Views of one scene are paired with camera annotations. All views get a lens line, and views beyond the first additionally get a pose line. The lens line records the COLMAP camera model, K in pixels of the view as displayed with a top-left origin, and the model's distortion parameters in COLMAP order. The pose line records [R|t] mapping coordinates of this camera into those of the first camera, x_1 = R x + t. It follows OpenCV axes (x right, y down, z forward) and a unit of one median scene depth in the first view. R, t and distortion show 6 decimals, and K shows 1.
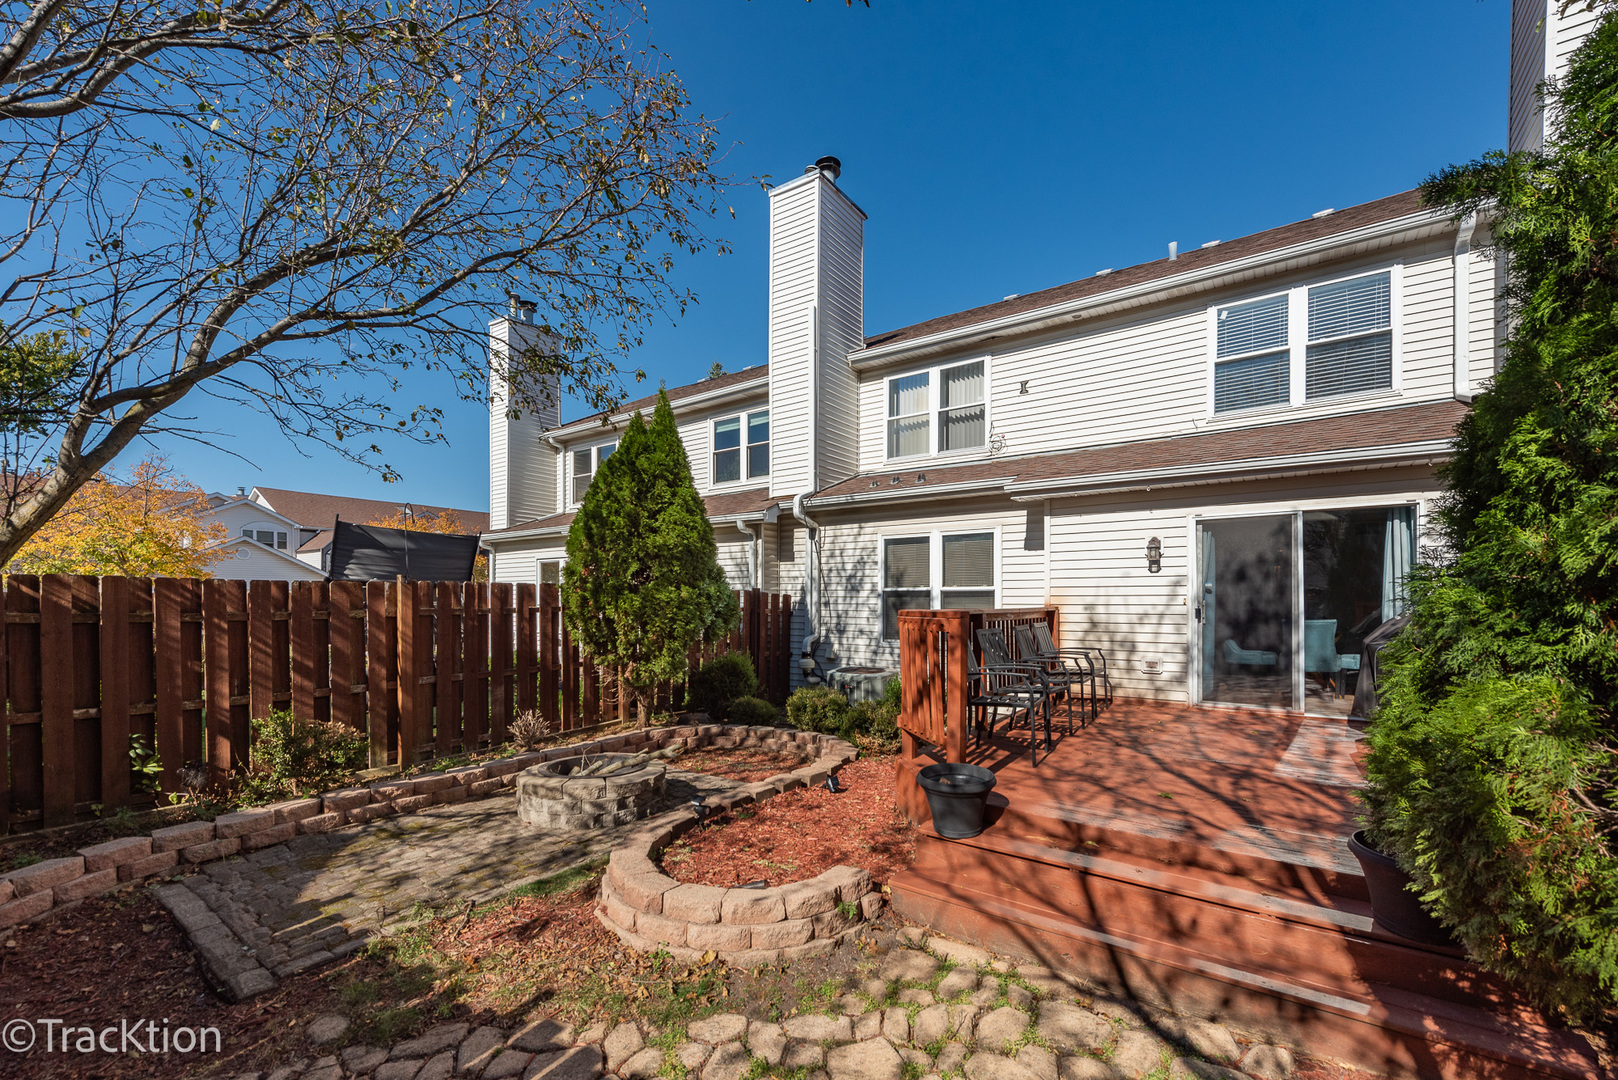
lens RADIAL K [[668.9, 0, 800.4], [0, 668.9, 607.8], [0, 0, 1]] dist [0.005306, 0.000104]
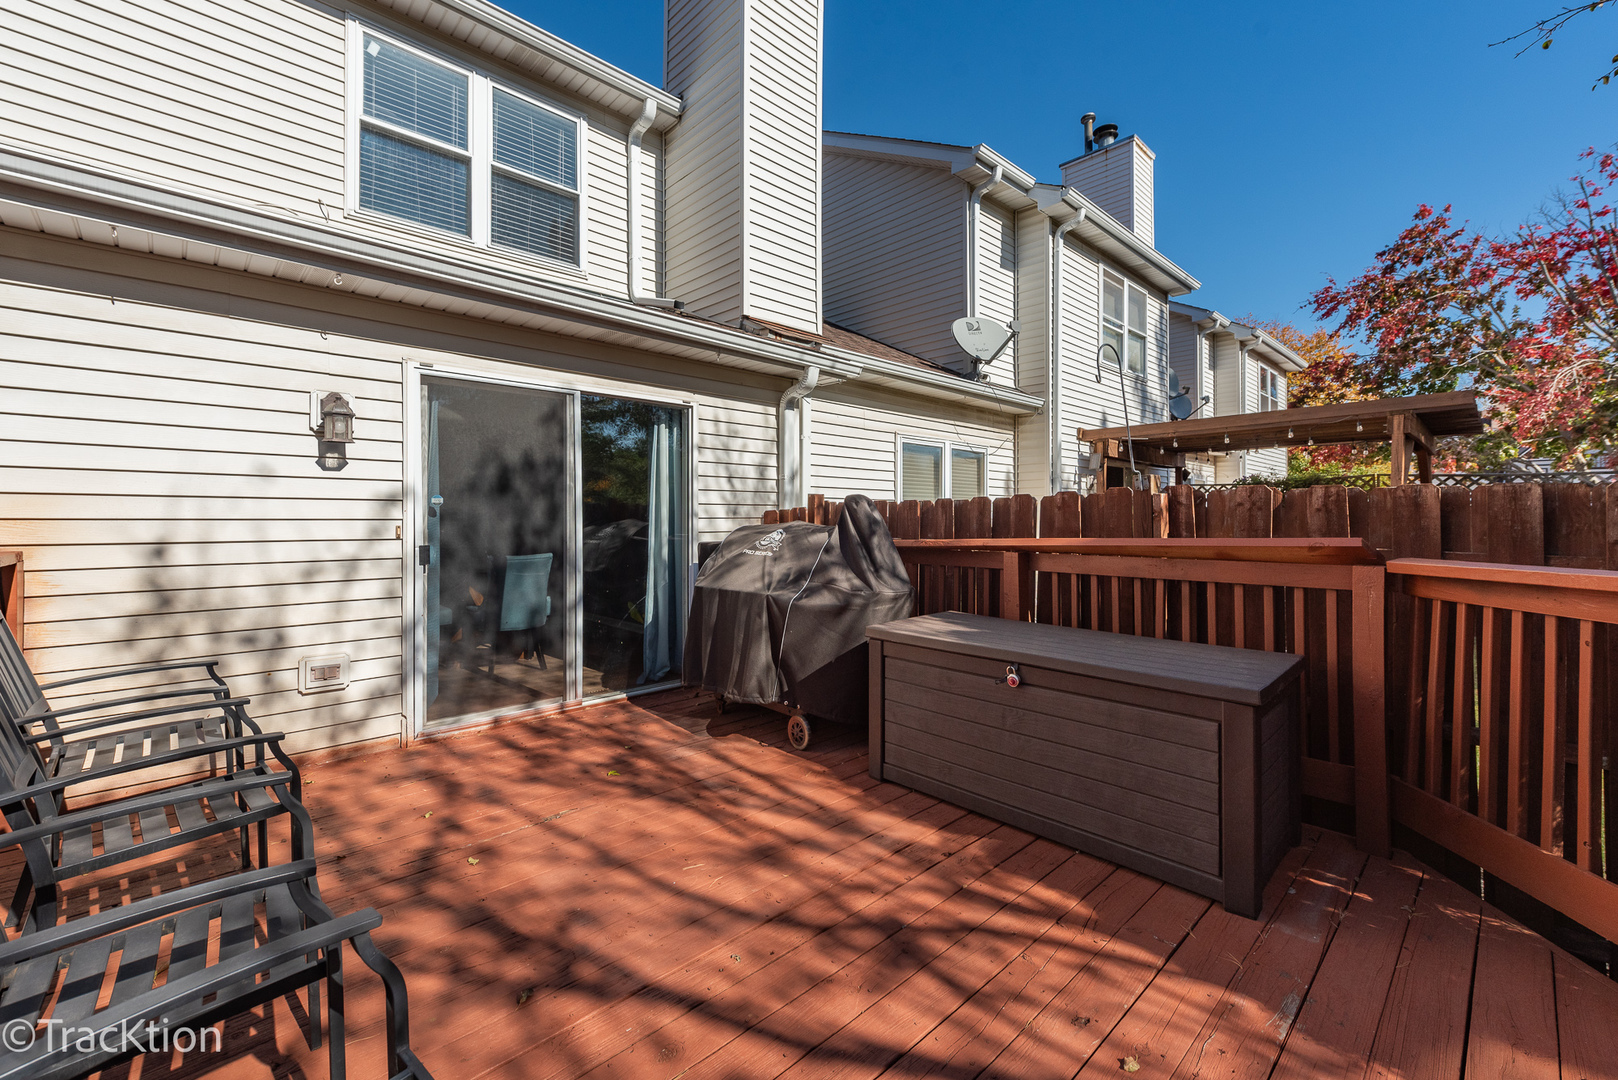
lens RADIAL K [[668.9, 0, 817.6], [0, 668.9, 512.2], [0, 0, 1]] dist [0.005306, 0.000104]
pose [[0.176233, 0.012949, 0.984263, 0.135474], [0.009145, 0.999849, -0.014791, -0.013654], [-0.984306, 0.011608, 0.176088, 0.591858]]
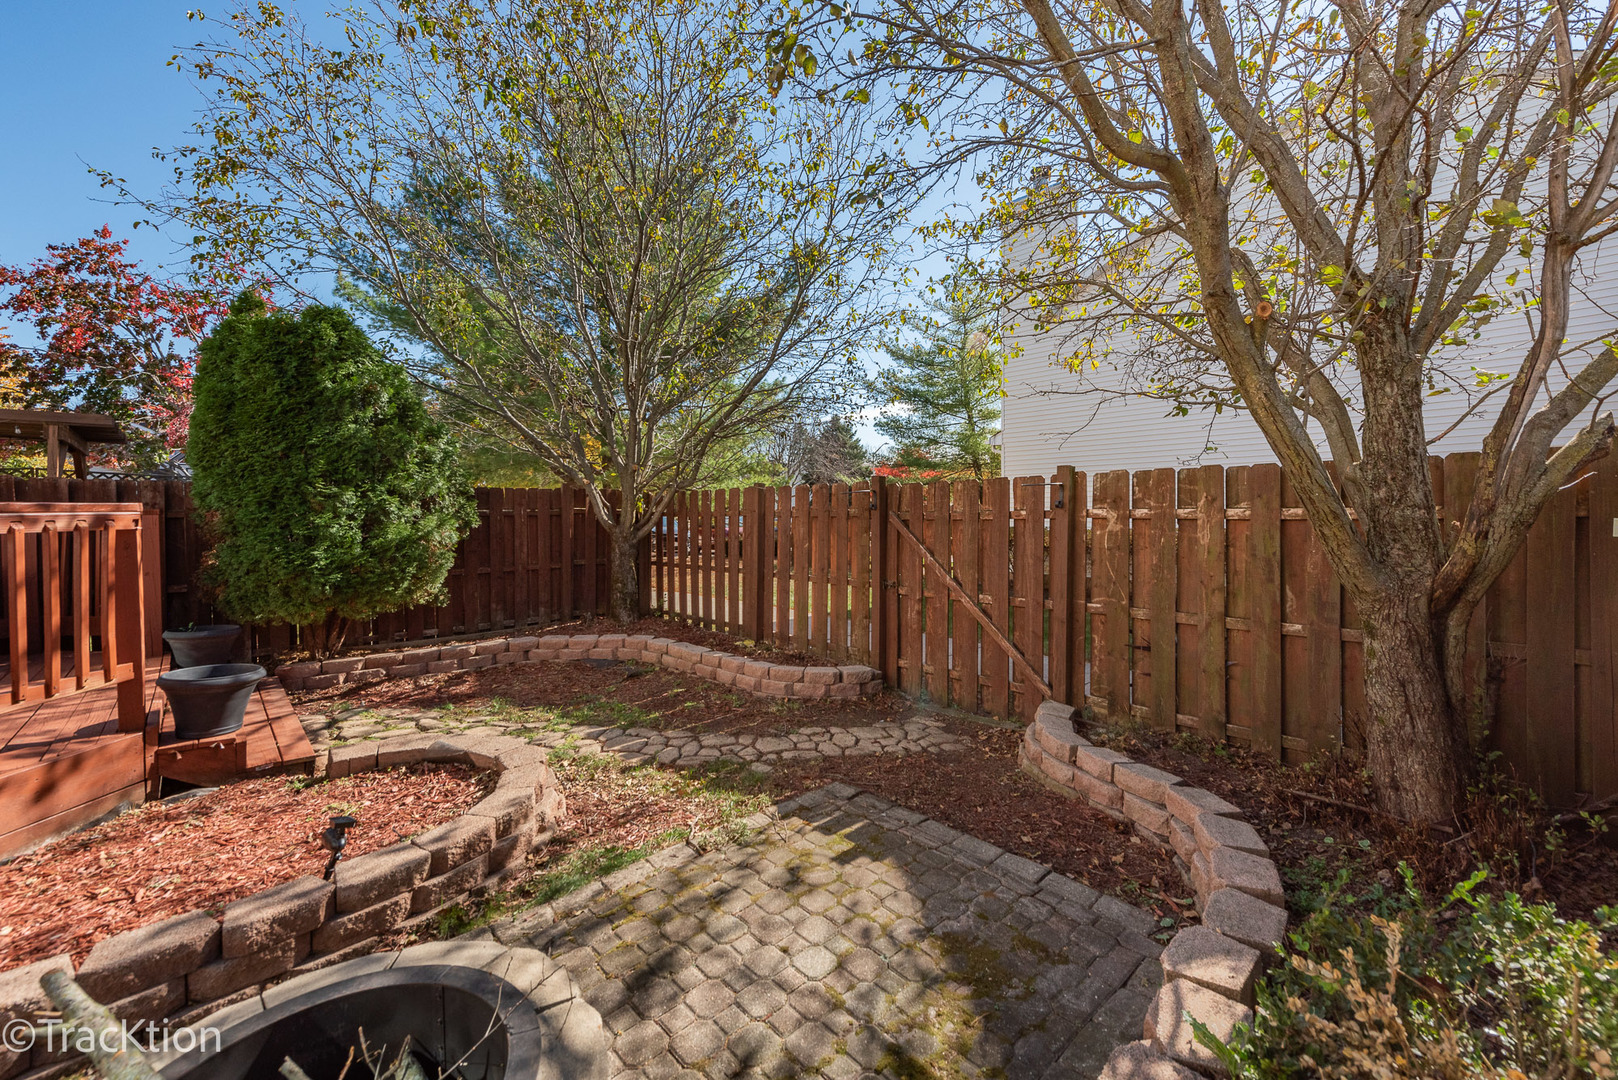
lens RADIAL K [[634.6, 0, 815.6], [0, 634.6, 516.0], [0, 0, 1]] dist [0.019091, 0.000070]
pose [[-0.981365, 0.008445, 0.191966, -0.402636], [0.011739, 0.999803, 0.016029, 0.010080], [-0.191793, 0.017984, -0.981271, 0.868553]]
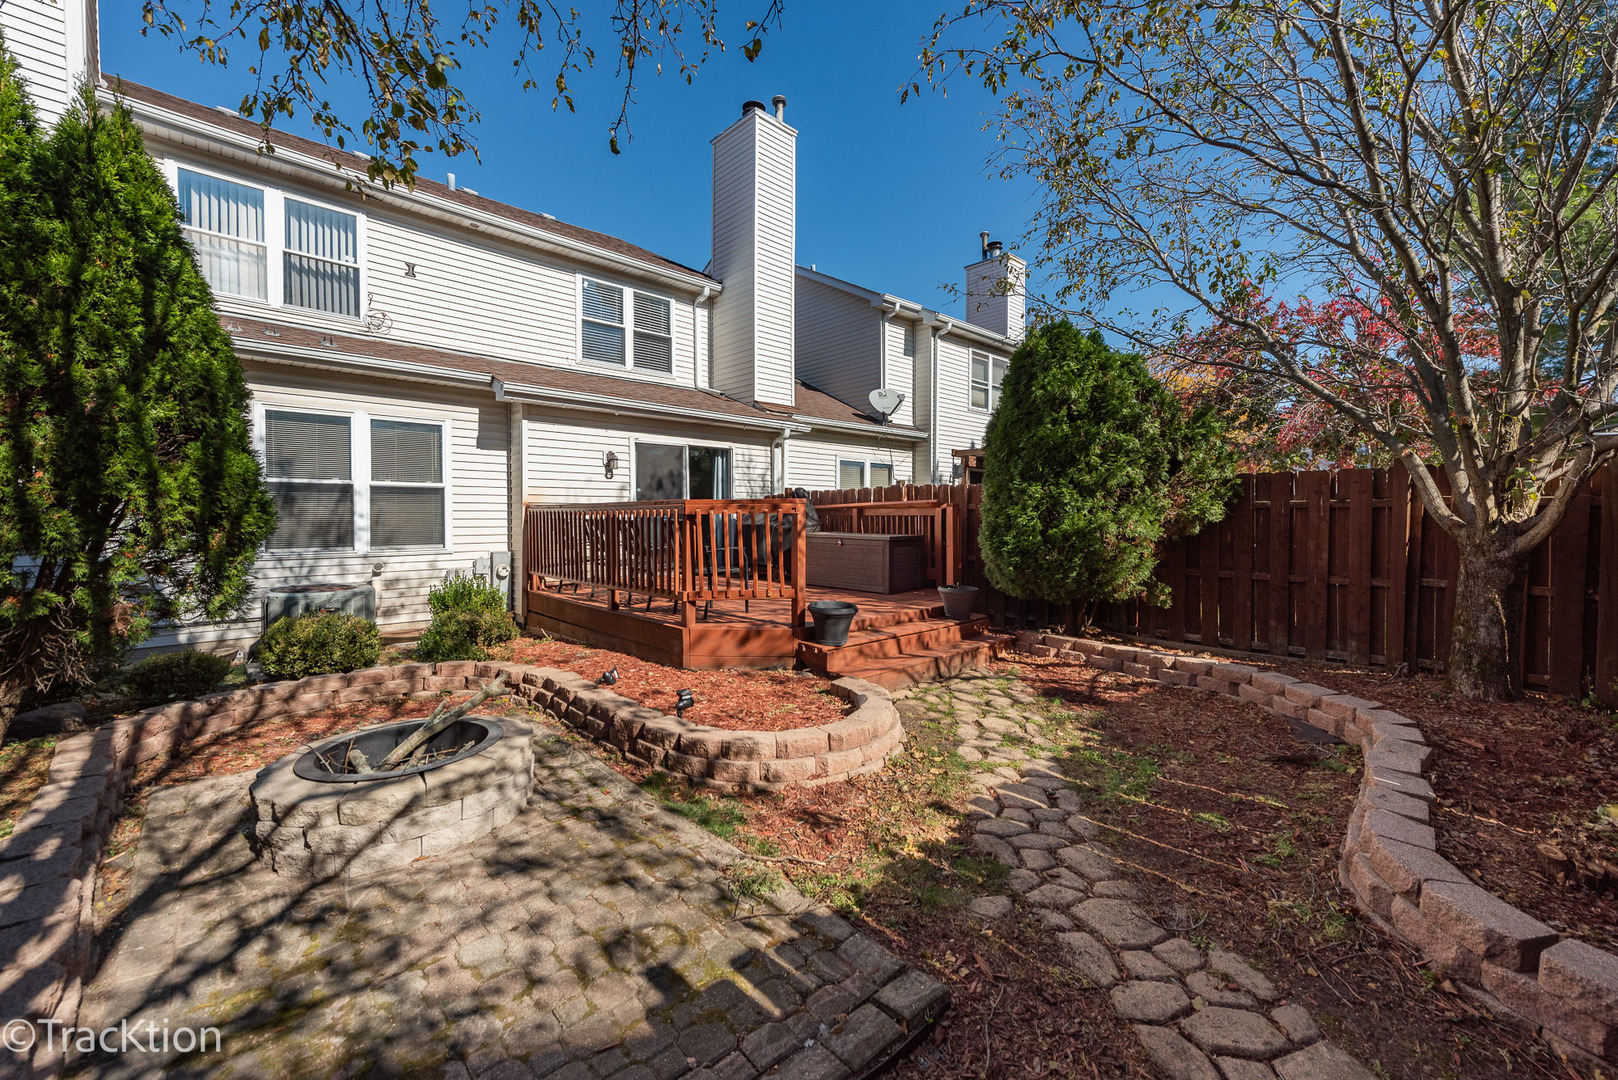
lens RADIAL K [[634.6, 0, 814.1], [0, 634.6, 525.1], [0, 0, 1]] dist [0.019091, 0.000070]
pose [[0.185441, -0.014343, 0.982551, -0.595142], [0.009743, 0.999871, 0.012757, 0.024456], [-0.982607, 0.007207, 0.185556, 0.389741]]
